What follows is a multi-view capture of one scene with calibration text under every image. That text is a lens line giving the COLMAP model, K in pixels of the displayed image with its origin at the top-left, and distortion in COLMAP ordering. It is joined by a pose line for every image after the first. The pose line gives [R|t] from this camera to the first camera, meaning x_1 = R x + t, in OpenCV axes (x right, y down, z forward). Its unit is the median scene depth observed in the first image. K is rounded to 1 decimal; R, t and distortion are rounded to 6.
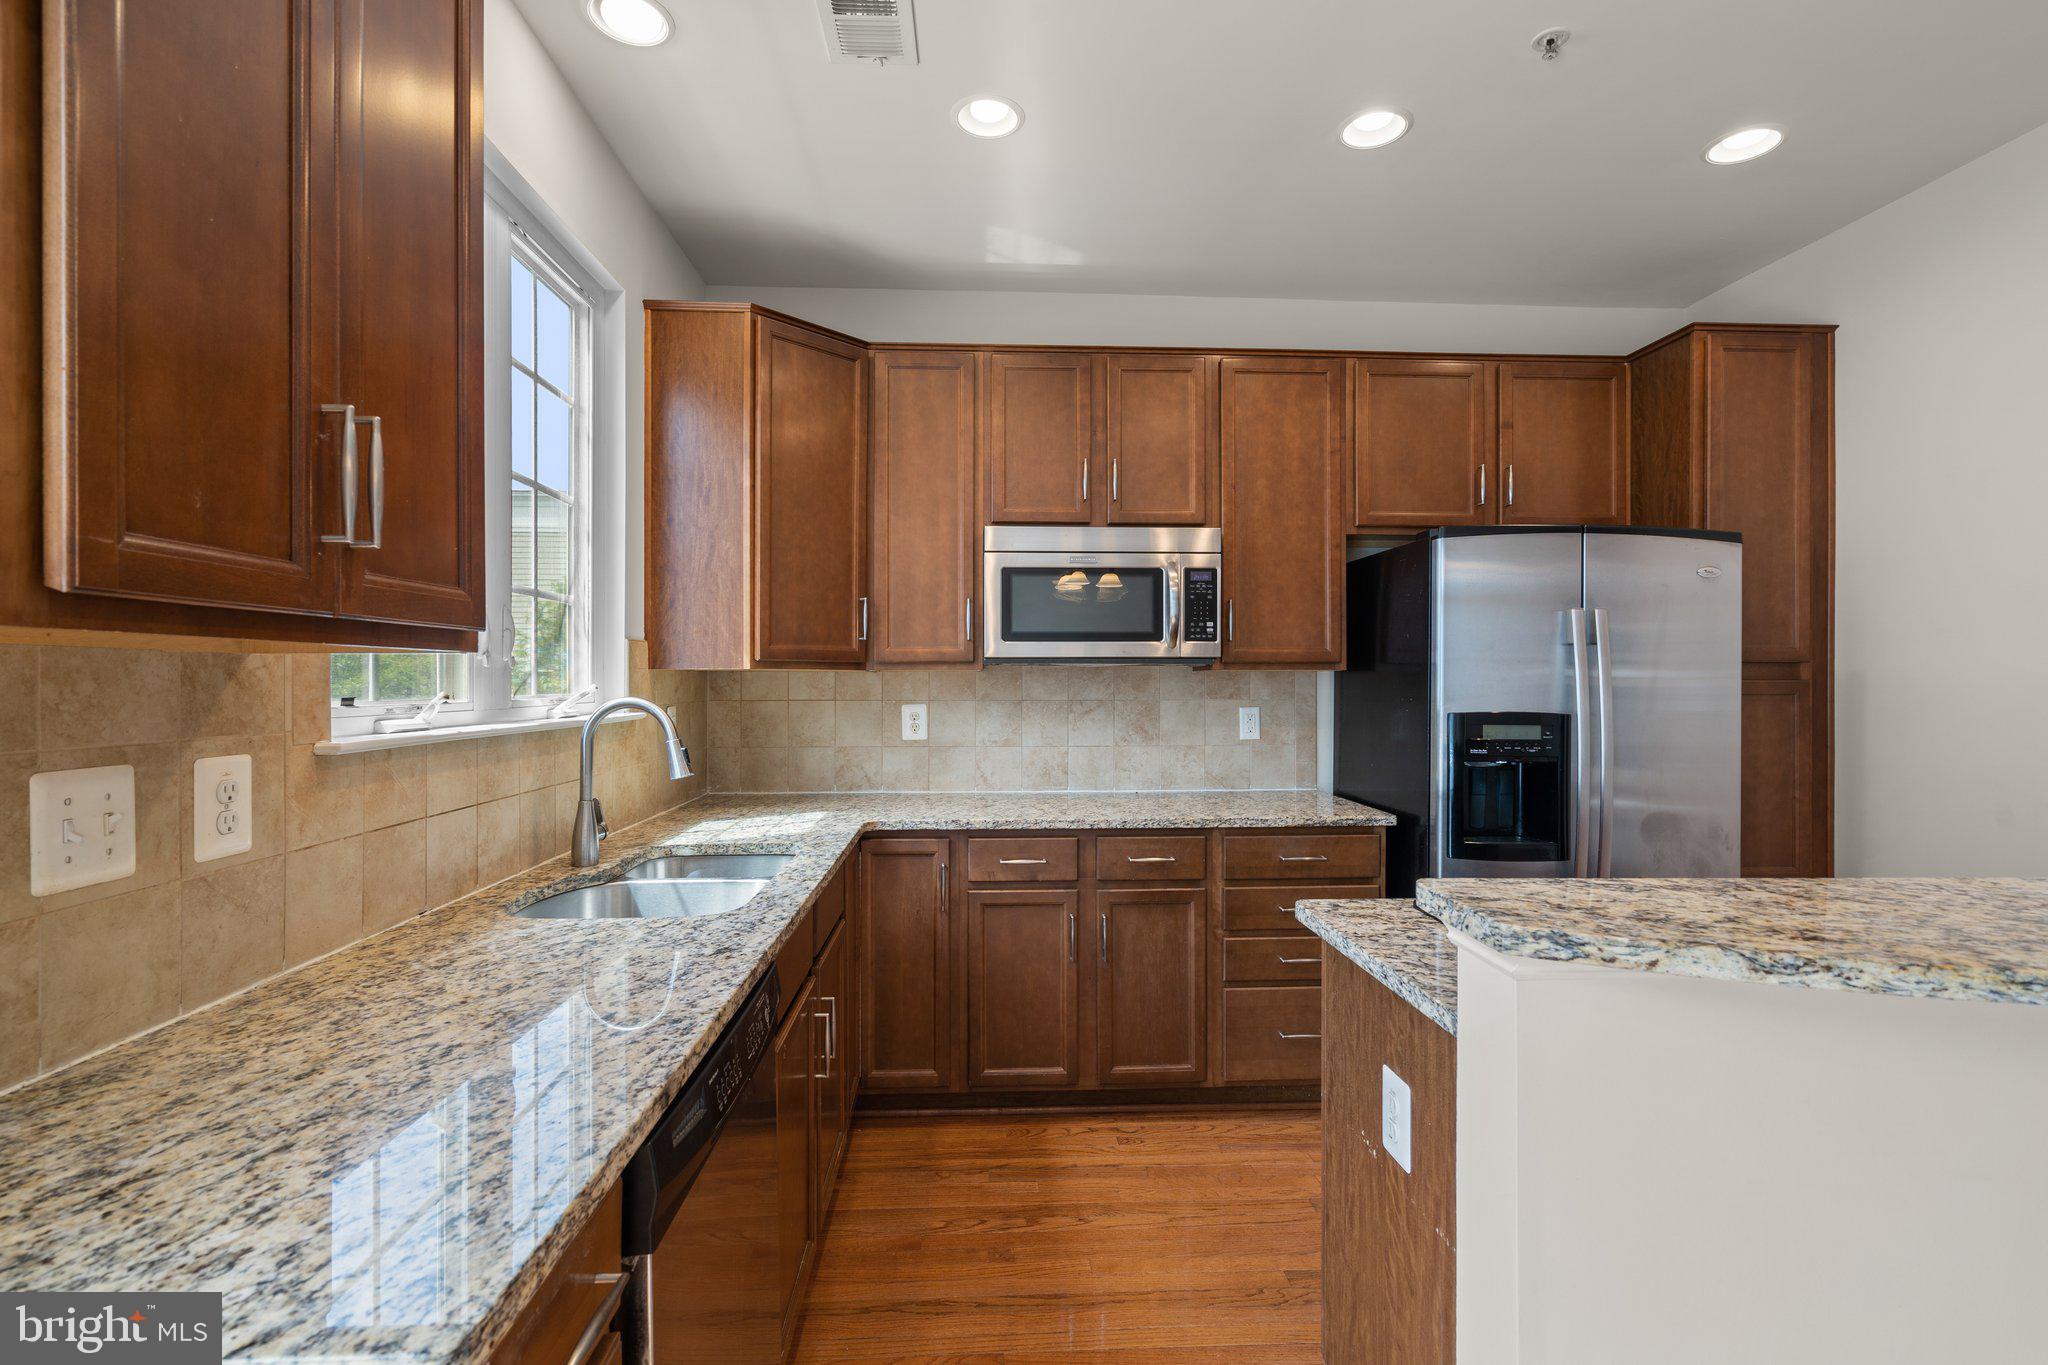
lens RADIAL K [[933.7, 0, 1024.4], [0, 933.7, 679.3], [0, 0, 1]] dist [-0.004034, 0.001614]
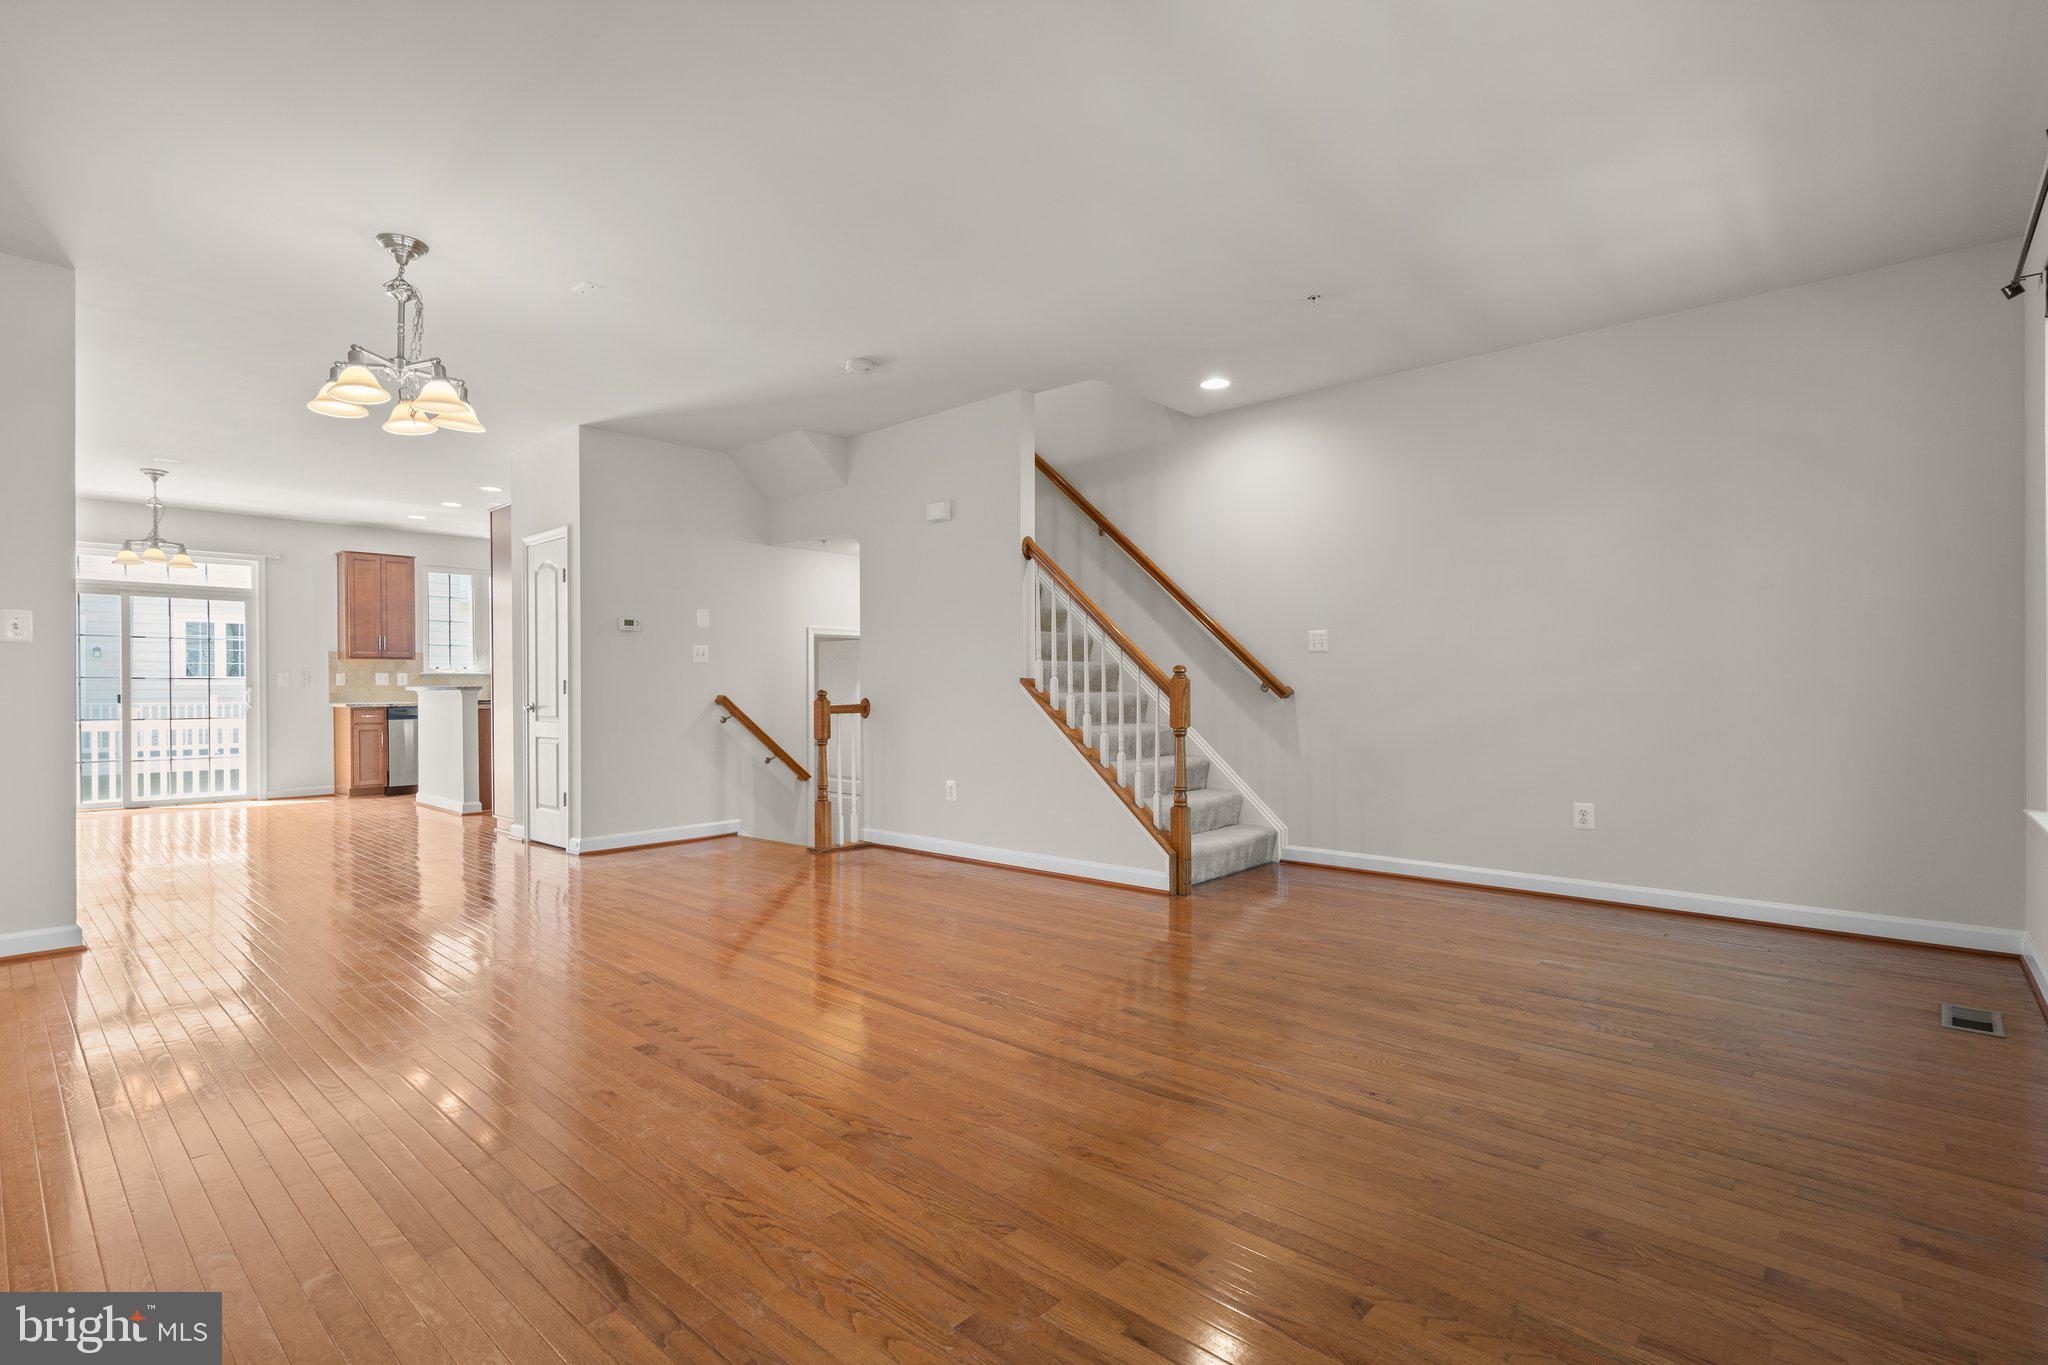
lens RADIAL K [[933.7, 0, 1014.3], [0, 933.7, 686.9], [0, 0, 1]] dist [-0.004034, 0.001614]
pose [[0.714849, -0.004534, -0.699264, 3.851713], [0.007249, 0.999973, 0.000926, 0.103051], [0.699241, -0.005731, 0.714863, -0.492743]]
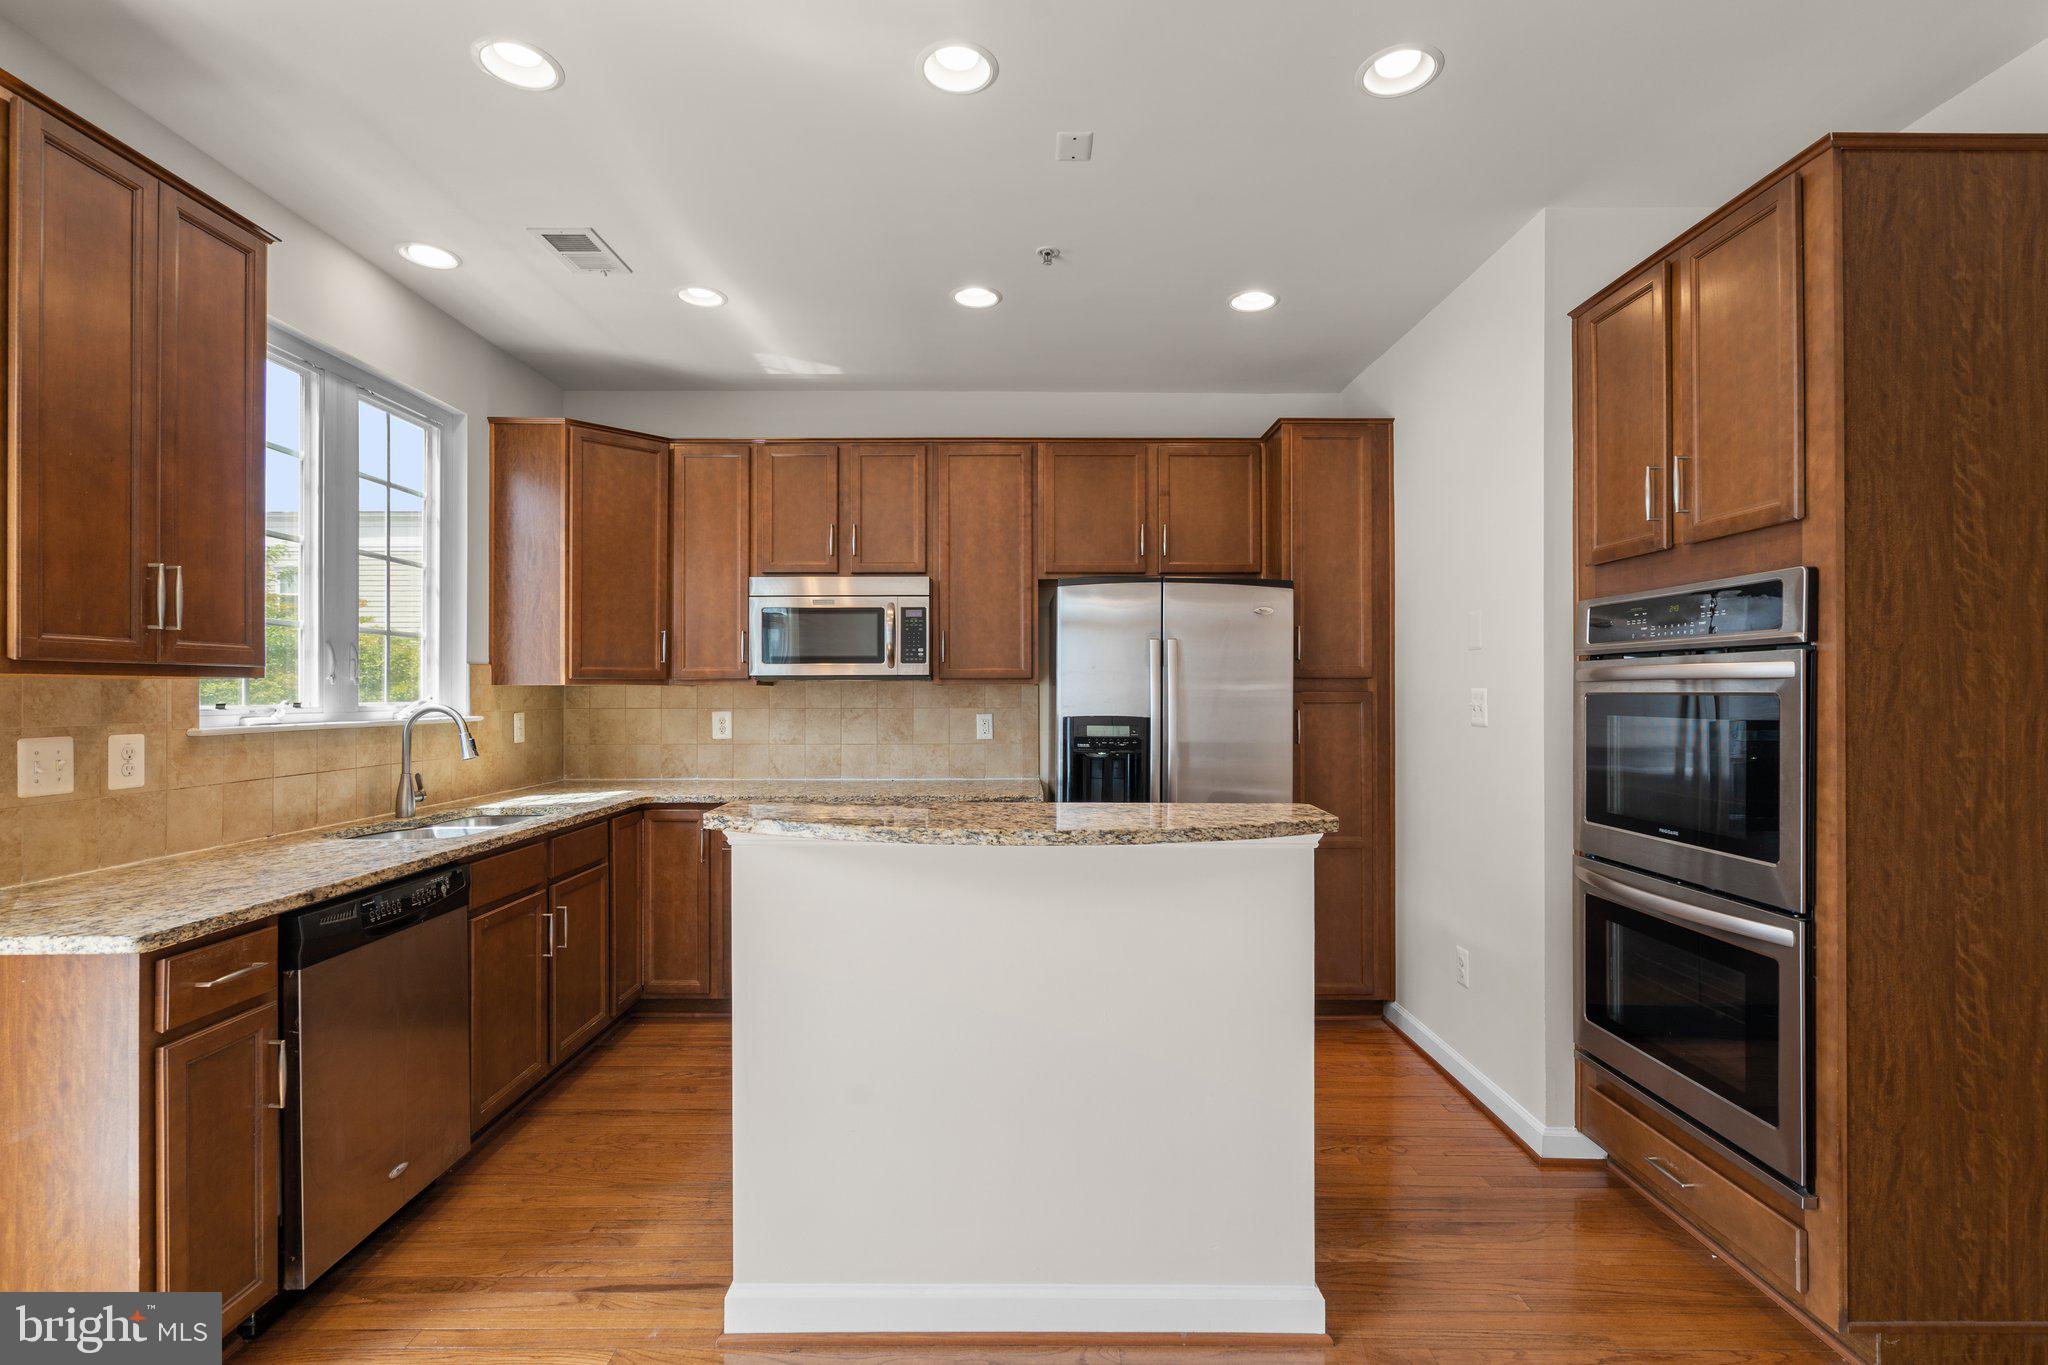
lens RADIAL K [[933.7, 0, 1021.6], [0, 933.7, 684.8], [0, 0, 1]] dist [-0.004034, 0.001614]
pose [[0.998929, -0.002098, -0.046230, 0.439625], [0.001763, 0.999972, -0.007284, -0.000030], [0.046244, 0.007195, 0.998904, -0.337797]]
